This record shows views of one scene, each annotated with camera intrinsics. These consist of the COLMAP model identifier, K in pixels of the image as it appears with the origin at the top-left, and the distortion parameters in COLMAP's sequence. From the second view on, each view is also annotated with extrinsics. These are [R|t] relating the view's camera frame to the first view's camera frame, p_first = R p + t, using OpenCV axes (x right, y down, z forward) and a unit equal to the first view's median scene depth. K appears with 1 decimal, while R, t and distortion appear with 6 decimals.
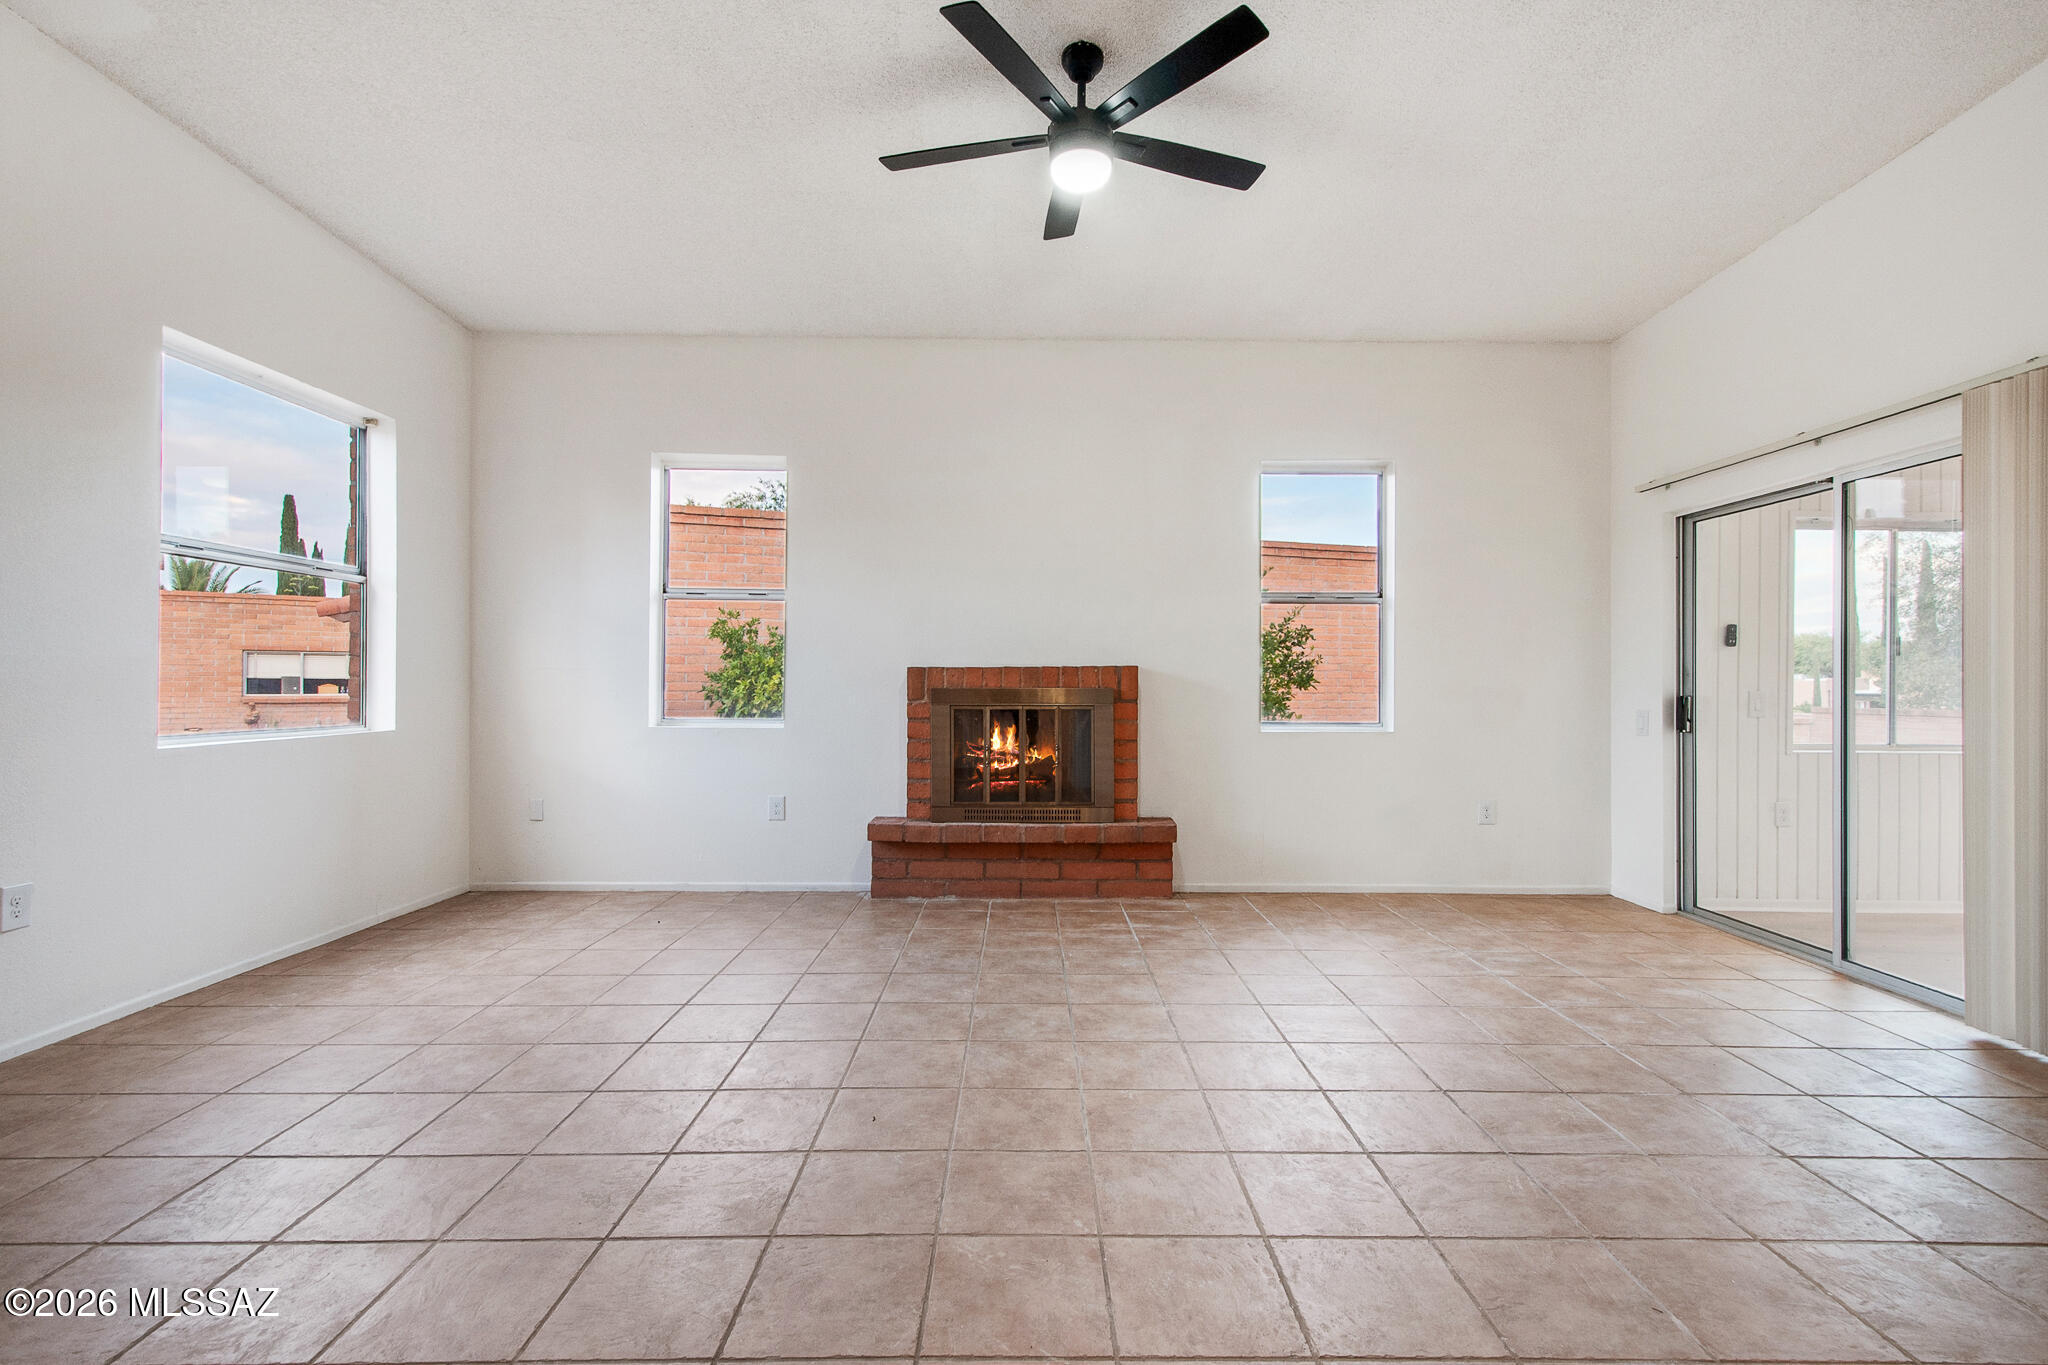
lens RADIAL K [[904.0, 0, 1031.0], [0, 904.0, 680.4], [0, 0, 1]] dist [0.013410, -0.002916]
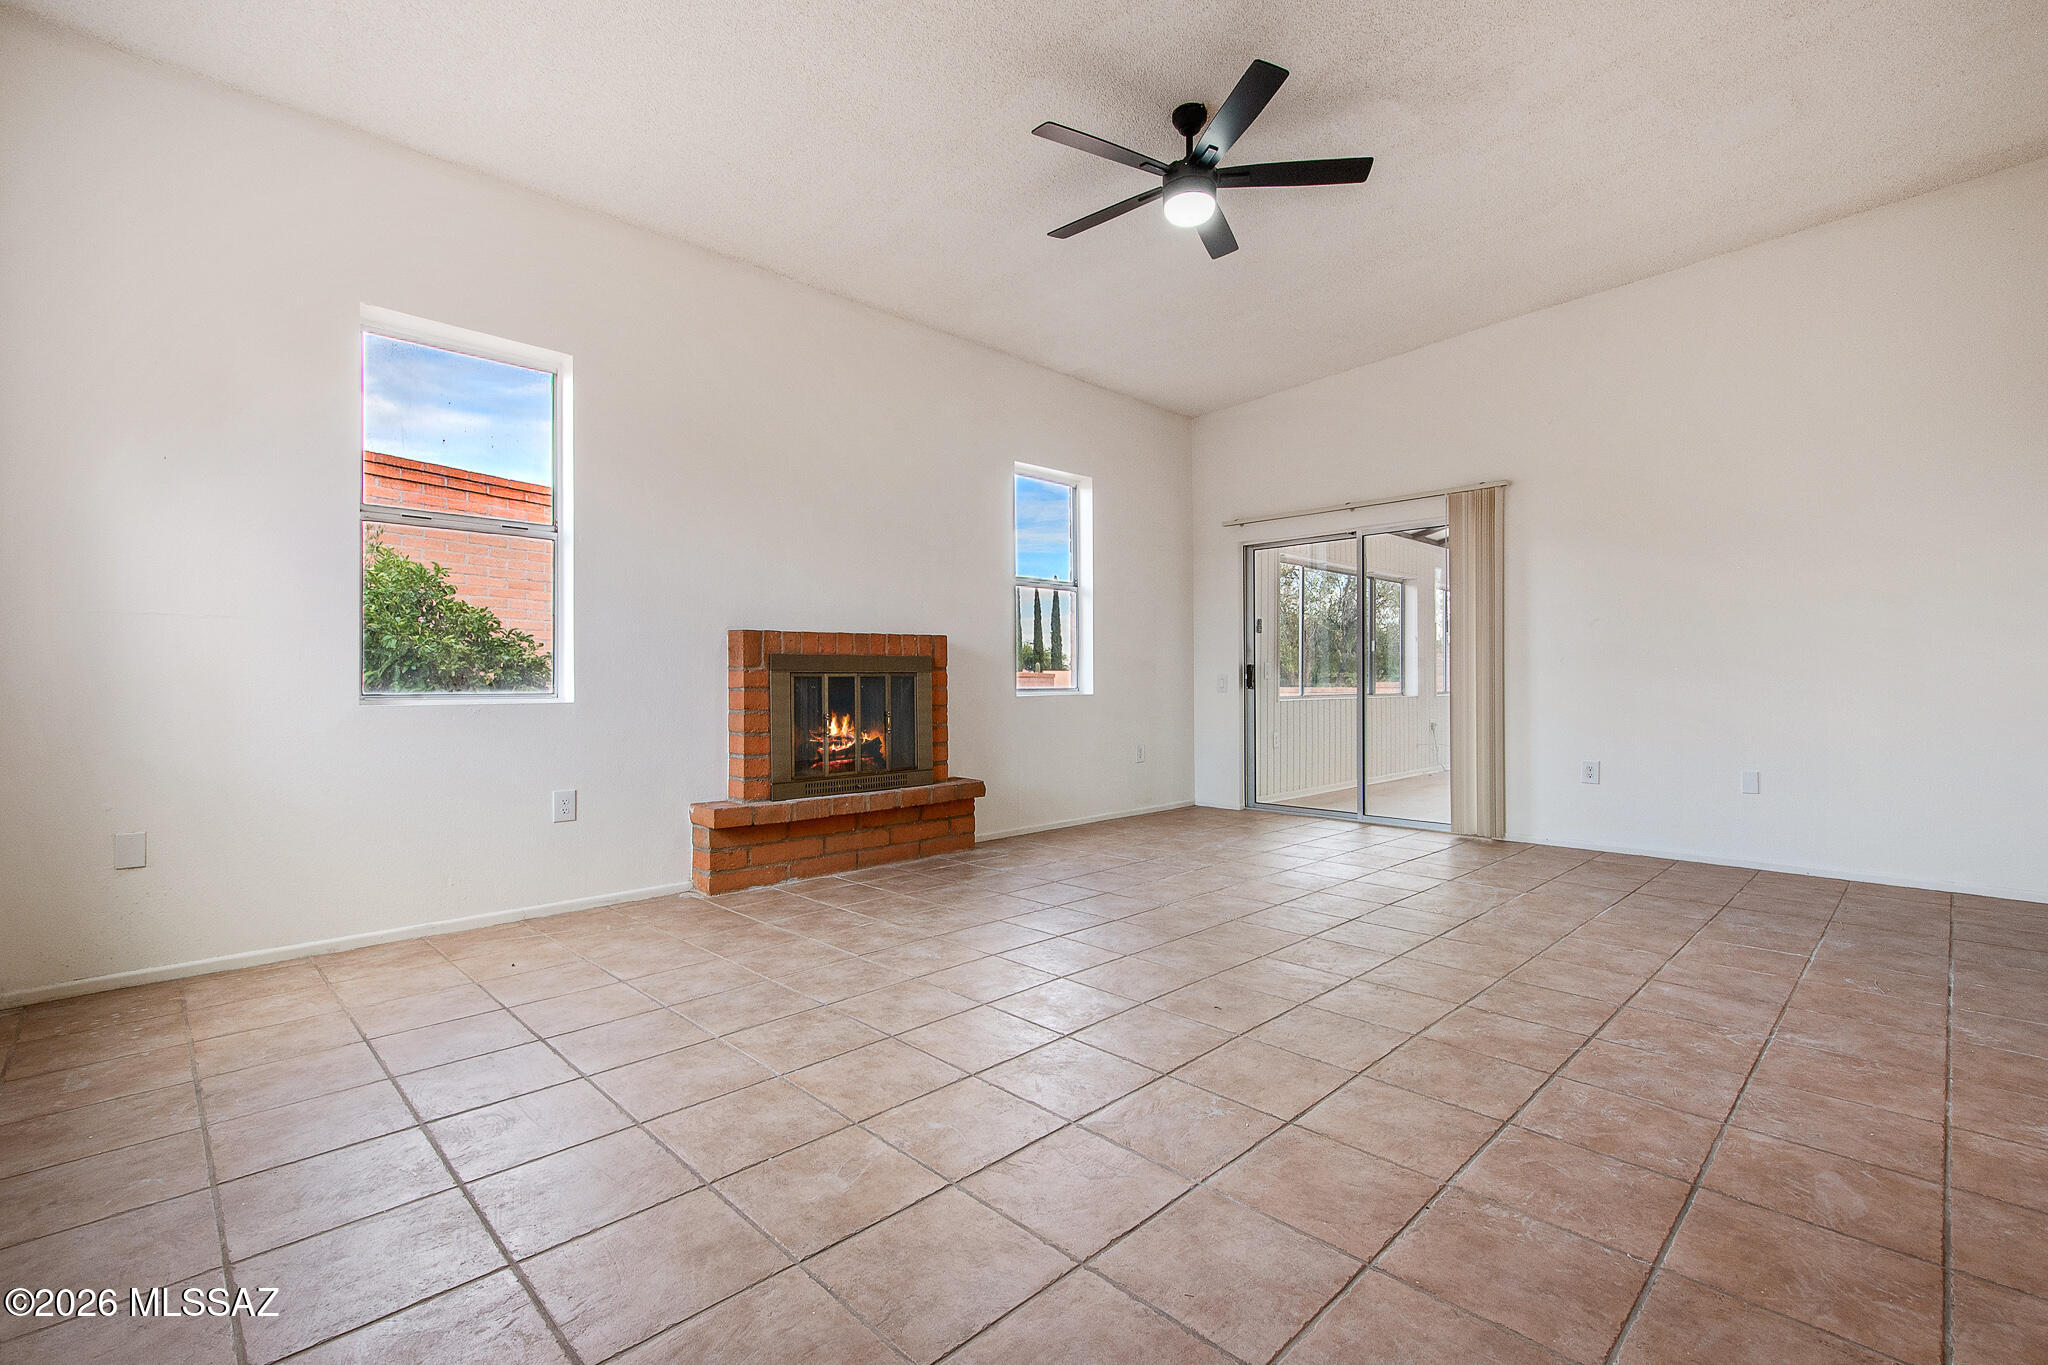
lens RADIAL K [[904.0, 0, 1025.1], [0, 904.0, 674.6], [0, 0, 1]] dist [0.013410, -0.002916]
pose [[0.720230, -0.001832, 0.693732, -0.557546], [0.004228, 0.999990, -0.001748, 0.032621], [-0.693722, 0.004192, 0.720231, 0.170973]]
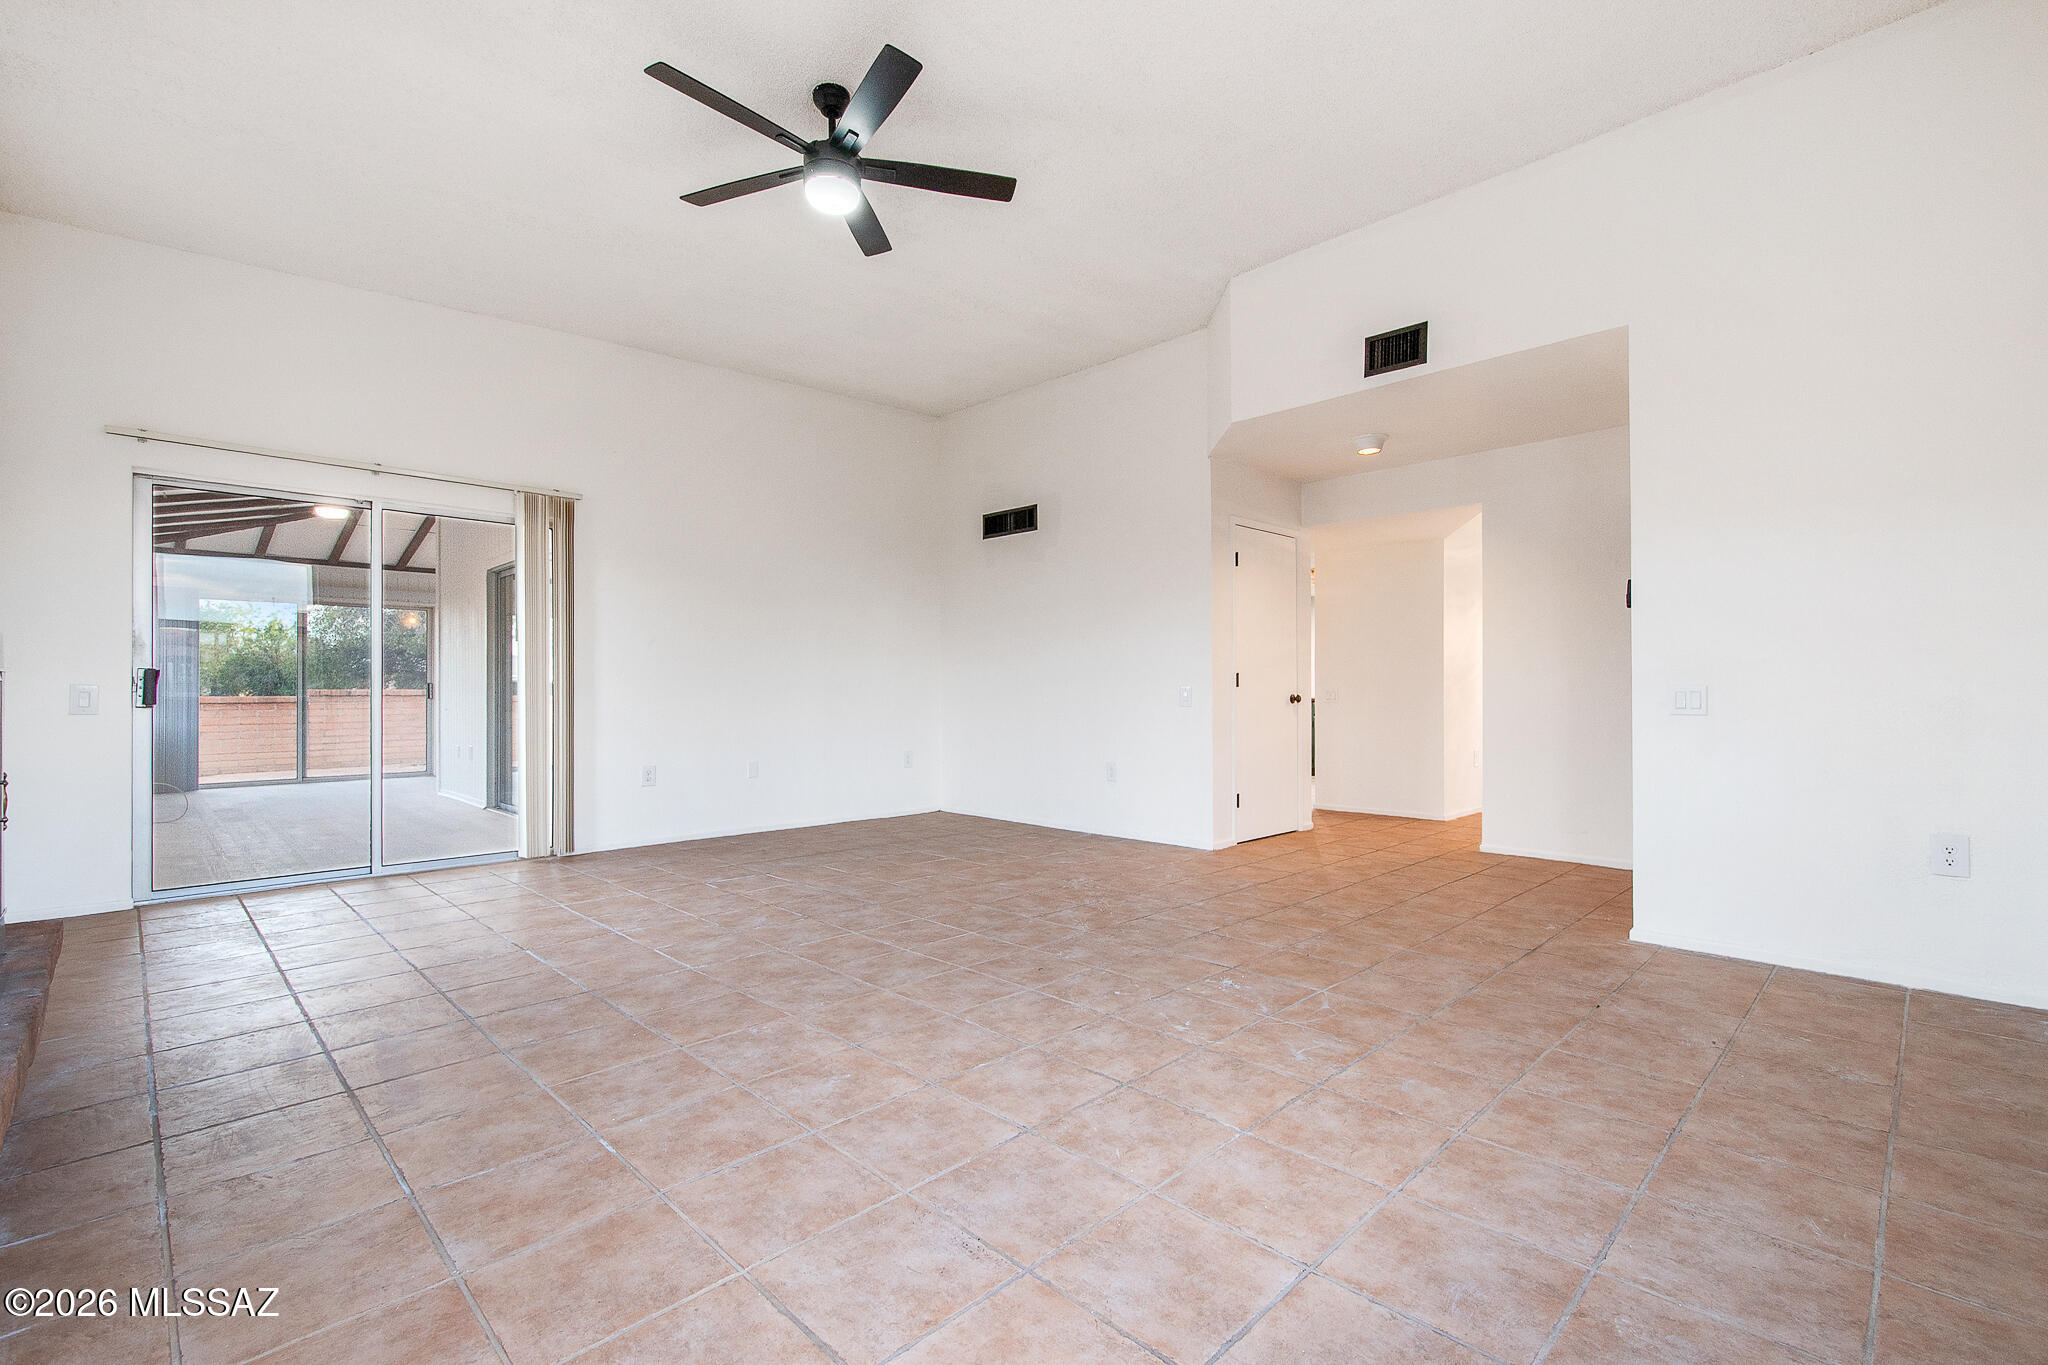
lens RADIAL K [[904.0, 0, 1040.0], [0, 904.0, 691.6], [0, 0, 1]] dist [0.013410, -0.002916]
pose [[-0.703955, -0.004064, 0.710233, -0.557484], [-0.005118, 0.999987, 0.000650, 0.033117], [-0.710226, -0.003177, -0.703966, 0.960121]]
